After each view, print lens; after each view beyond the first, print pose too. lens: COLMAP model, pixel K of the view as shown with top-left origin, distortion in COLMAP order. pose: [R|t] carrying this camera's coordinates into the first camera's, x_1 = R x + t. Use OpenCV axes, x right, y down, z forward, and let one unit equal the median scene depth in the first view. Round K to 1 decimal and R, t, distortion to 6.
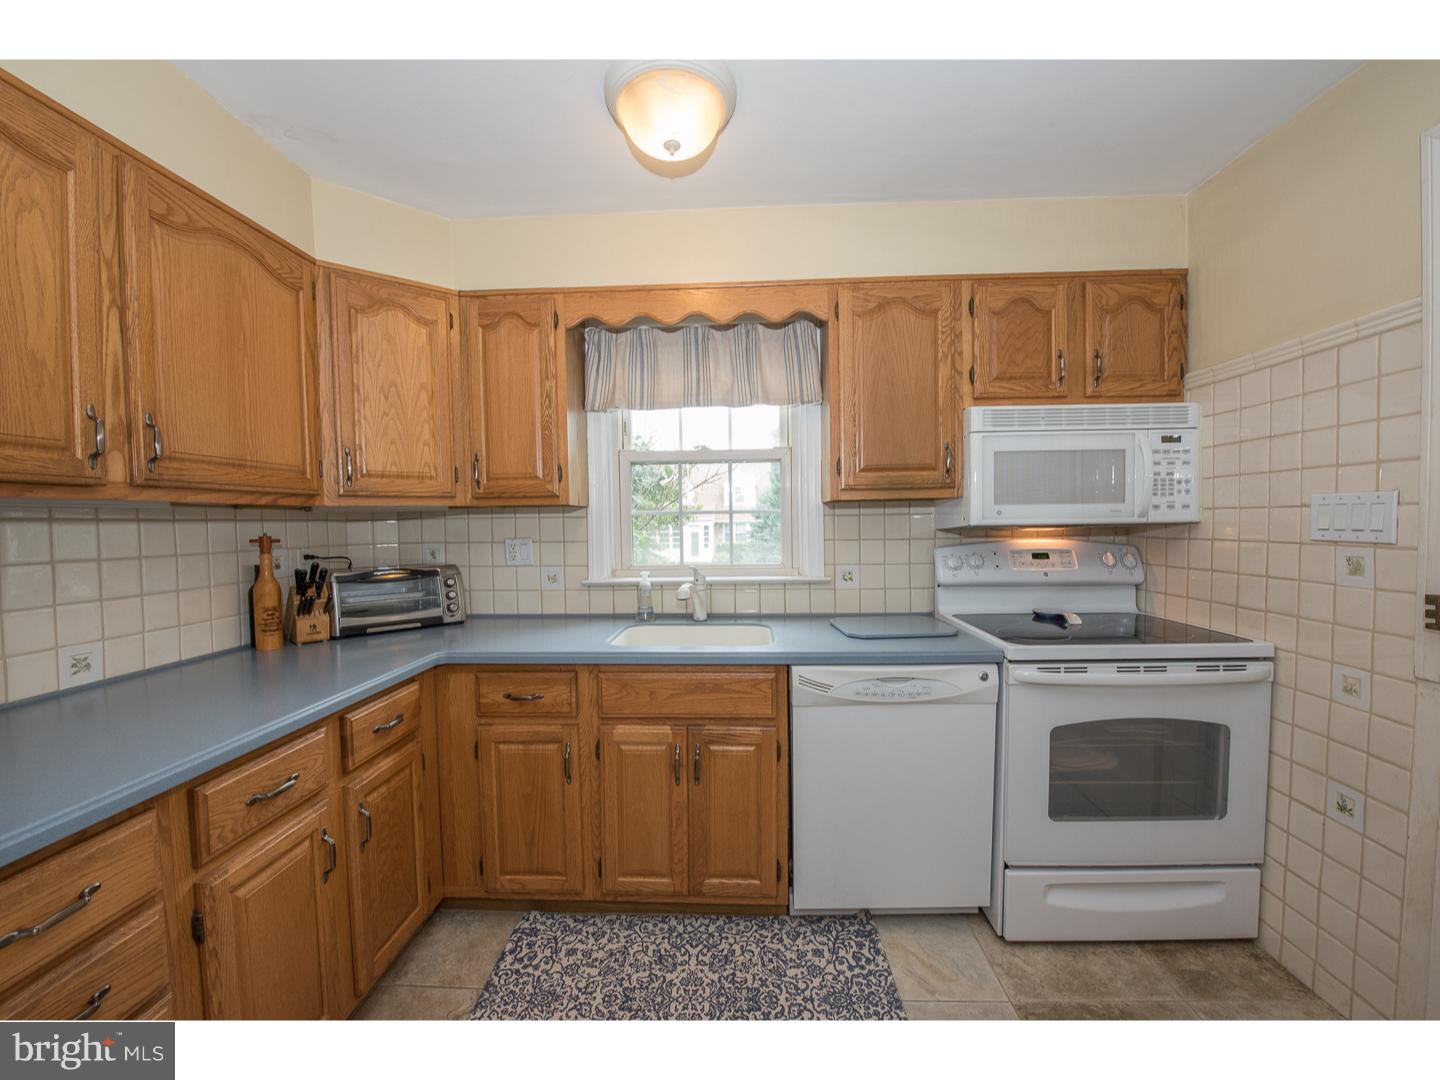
lens RADIAL K [[576.3, 0, 720.7], [0, 576.3, 542.7], [0, 0, 1]] dist [-0.016914, -0.000484]
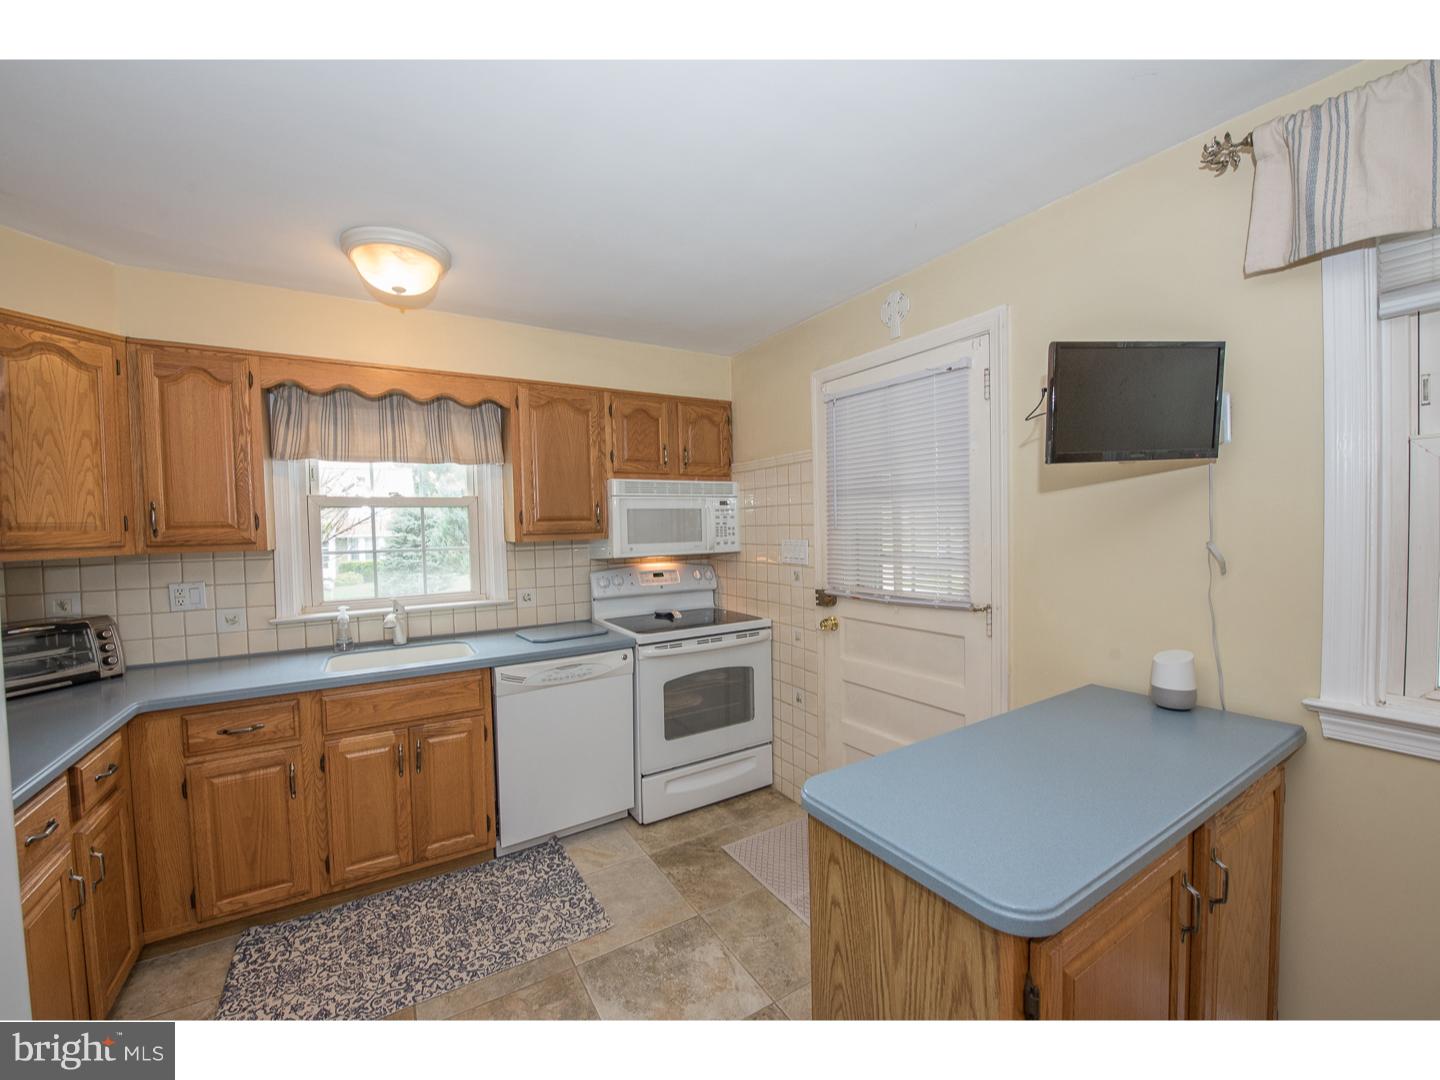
lens RADIAL K [[576.3, 0, 720.7], [0, 576.3, 542.7], [0, 0, 1]] dist [-0.016914, -0.000484]
pose [[0.830443, -0.020895, 0.556712, -0.169195], [0.031300, 0.999468, -0.009177, -0.049199], [-0.556224, 0.025046, 0.830655, -0.404980]]
